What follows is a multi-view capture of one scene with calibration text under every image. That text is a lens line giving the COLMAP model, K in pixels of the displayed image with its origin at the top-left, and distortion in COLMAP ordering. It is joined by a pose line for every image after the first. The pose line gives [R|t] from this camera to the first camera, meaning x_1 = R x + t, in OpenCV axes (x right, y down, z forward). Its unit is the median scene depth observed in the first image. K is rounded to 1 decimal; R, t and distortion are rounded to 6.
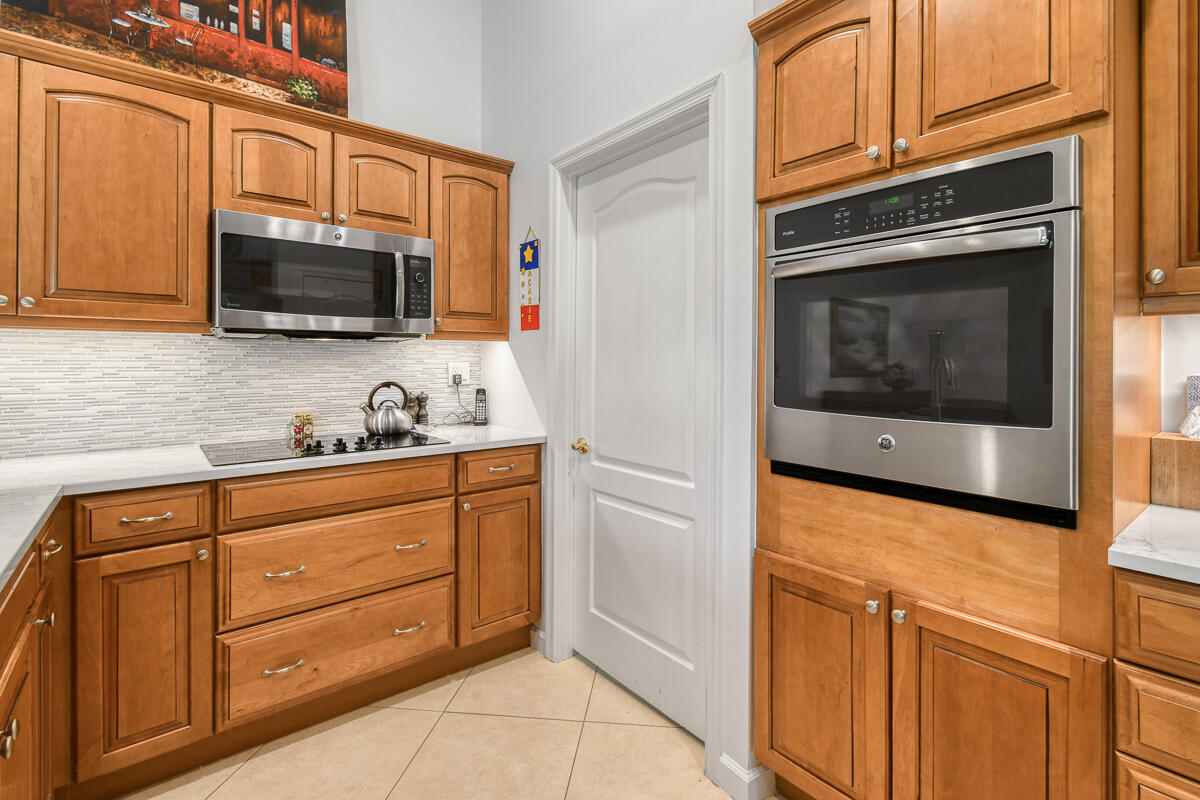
lens RADIAL K [[558.7, 0, 610.8], [0, 558.7, 359.8], [0, 0, 1]] dist [0.014332, -0.006894]
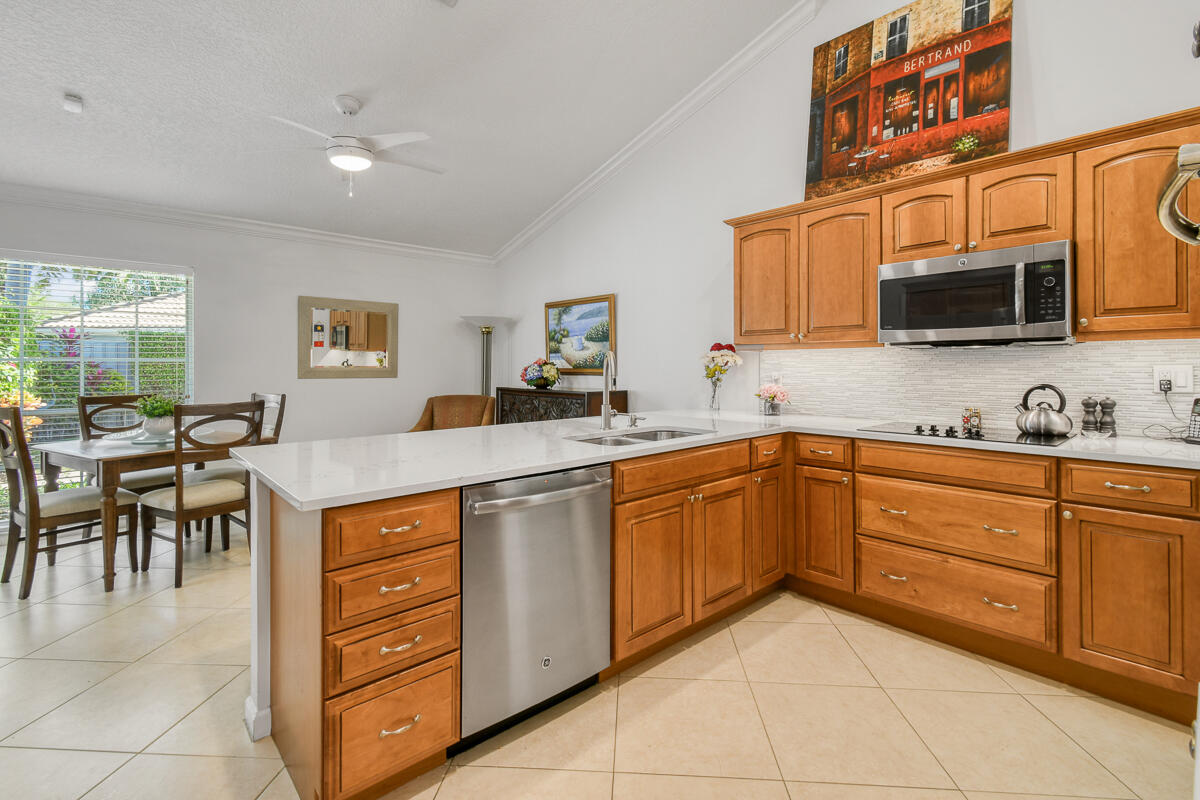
lens RADIAL K [[541.8, 0, 603.6], [0, 541.8, 365.3], [0, 0, 1]] dist [0.008795, -0.003954]
pose [[0.045589, -0.001221, -0.998960, 0.672557], [0.007619, 0.999971, -0.000875, -0.001165], [0.998931, -0.007571, 0.045597, 0.164212]]
